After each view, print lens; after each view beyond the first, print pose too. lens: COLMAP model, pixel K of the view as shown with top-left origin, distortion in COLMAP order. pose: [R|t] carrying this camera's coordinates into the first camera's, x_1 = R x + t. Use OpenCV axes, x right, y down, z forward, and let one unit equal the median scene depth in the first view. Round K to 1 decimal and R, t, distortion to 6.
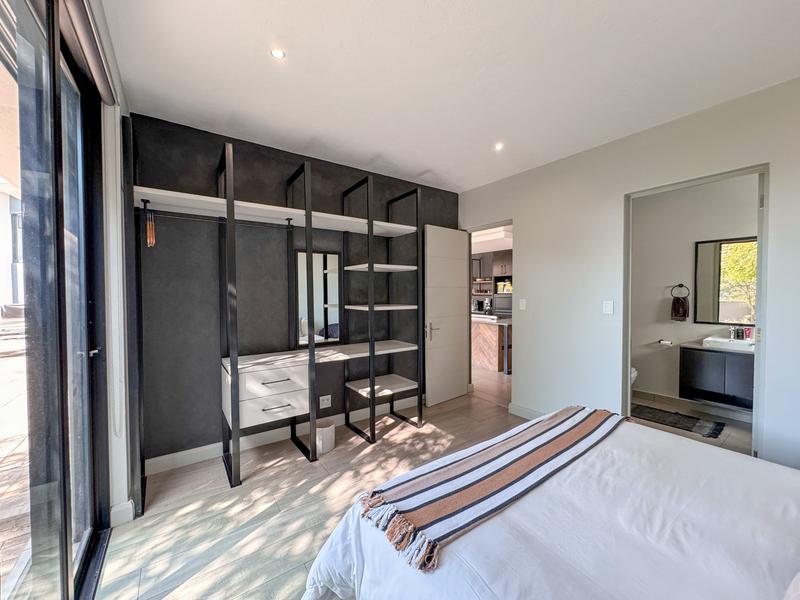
lens RADIAL K [[324.3, 0, 397.5], [0, 324.3, 299.6], [0, 0, 1]] dist [-0.000613, -0.000118]
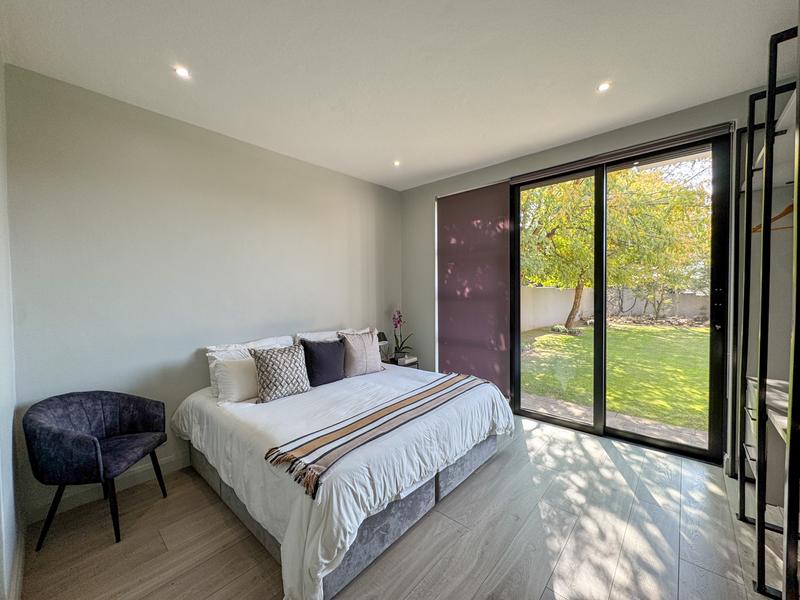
lens RADIAL K [[318.1, 0, 400.0], [0, 318.1, 300.0], [0, 0, 1]] dist [-0.001986, 0.000230]
pose [[-0.976348, 0.024104, -0.214856, 0.511718], [0.013726, 0.998672, 0.049663, -0.026863], [0.215768, 0.045540, -0.975382, 1.614809]]
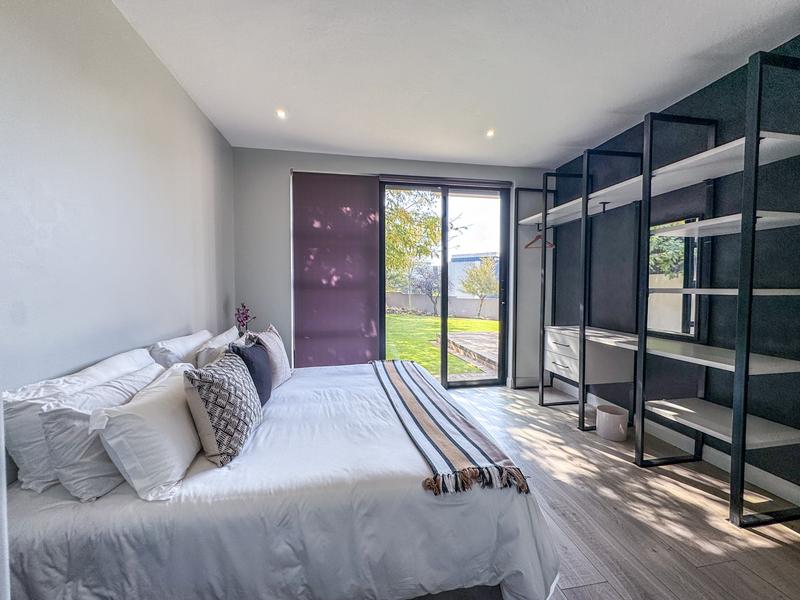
lens RADIAL K [[318.1, 0, 400.0], [0, 318.1, 300.0], [0, 0, 1]] dist [-0.001986, 0.000230]
pose [[-0.433671, 0.044097, -0.899992, 1.097559], [-0.013549, 0.998370, 0.055446, 0.023362], [0.900969, 0.036239, -0.432367, 1.051049]]
